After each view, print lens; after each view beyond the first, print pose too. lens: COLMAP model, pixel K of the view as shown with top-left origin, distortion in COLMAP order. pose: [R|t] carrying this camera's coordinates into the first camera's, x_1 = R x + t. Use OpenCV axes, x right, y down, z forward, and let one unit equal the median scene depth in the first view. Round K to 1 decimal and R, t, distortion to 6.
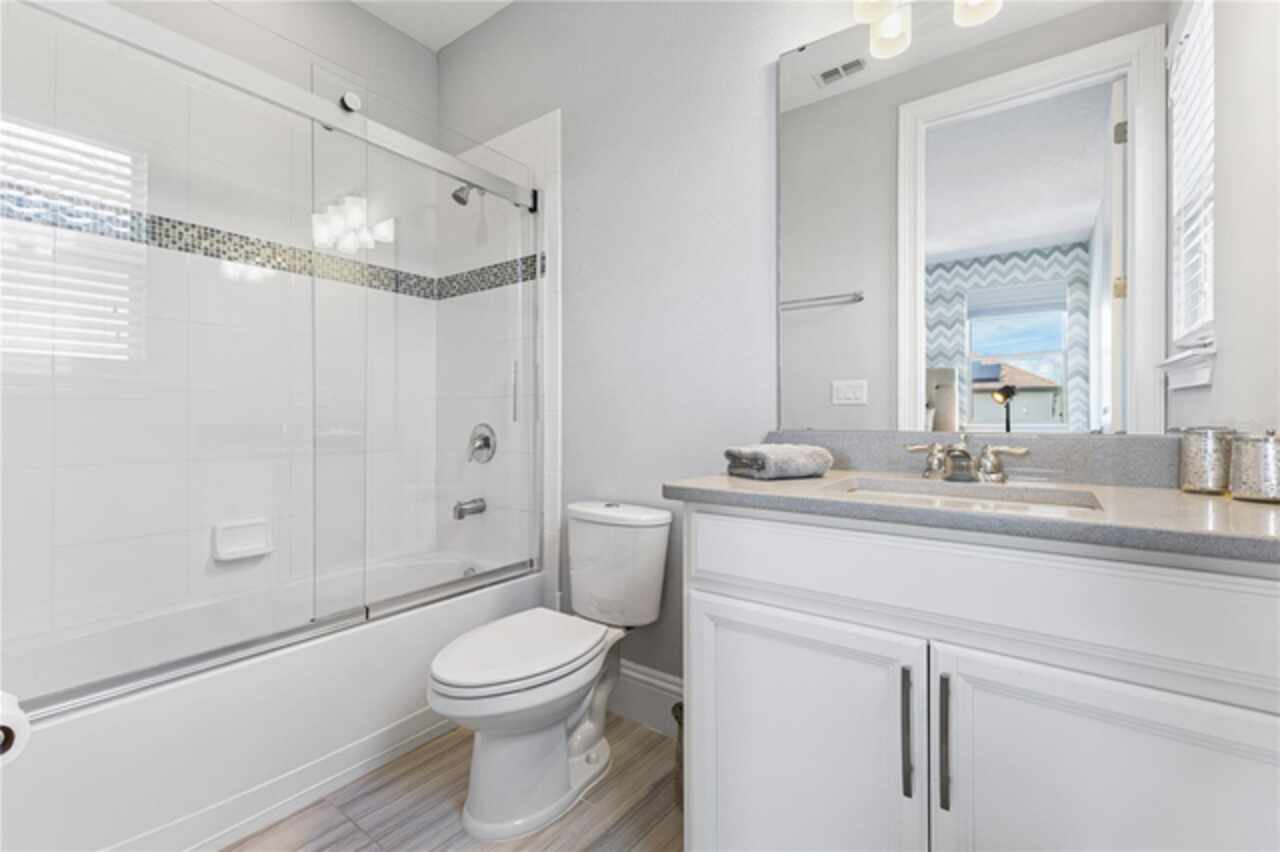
lens RADIAL K [[554.4, 0, 645.0], [0, 554.4, 424.2], [0, 0, 1]] dist [0.000525, 0.000138]
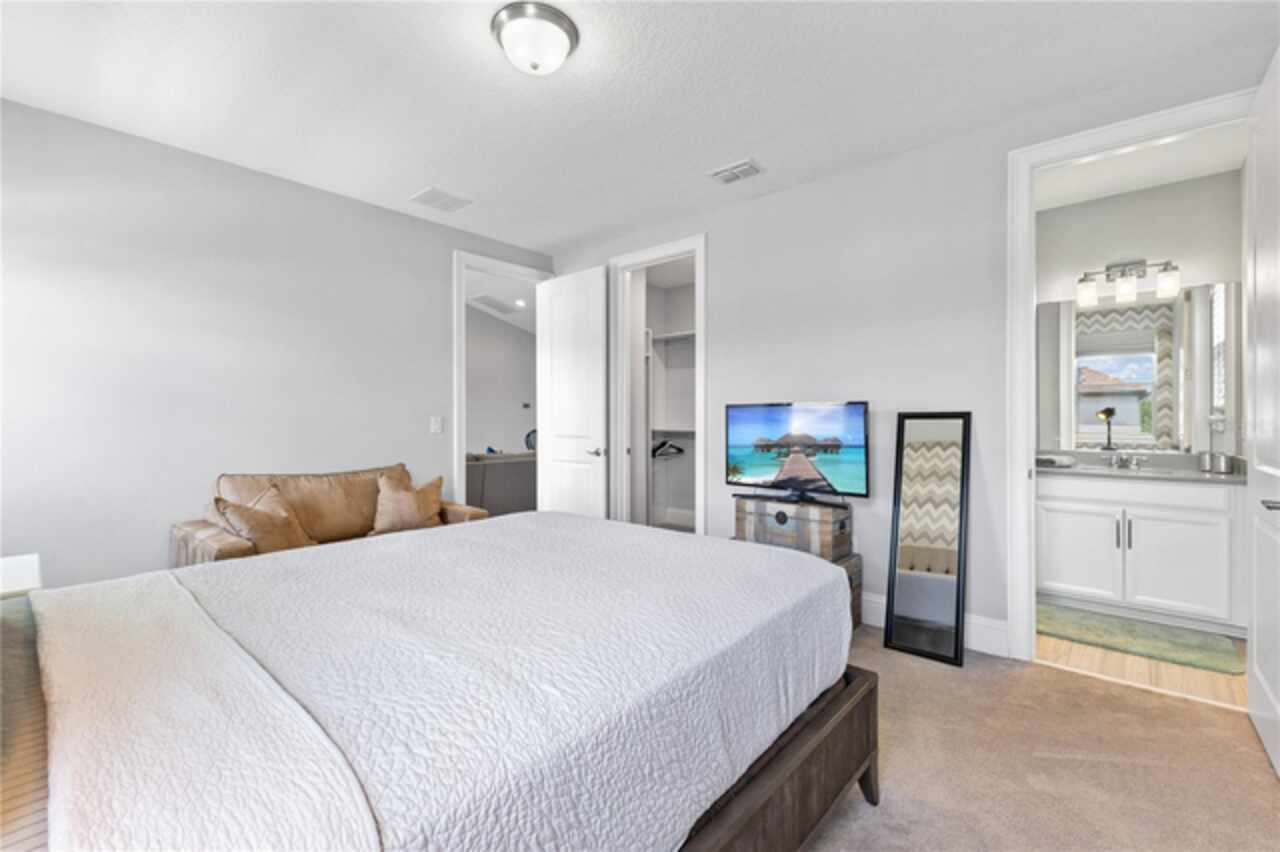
lens RADIAL K [[554.4, 0, 640.9], [0, 554.4, 425.2], [0, 0, 1]] dist [0.000525, 0.000138]
pose [[0.995857, 0.000143, -0.090933, -0.391964], [0.000150, 0.999995, 0.003215, -0.031641], [0.090933, -0.003215, 0.995852, -0.496535]]
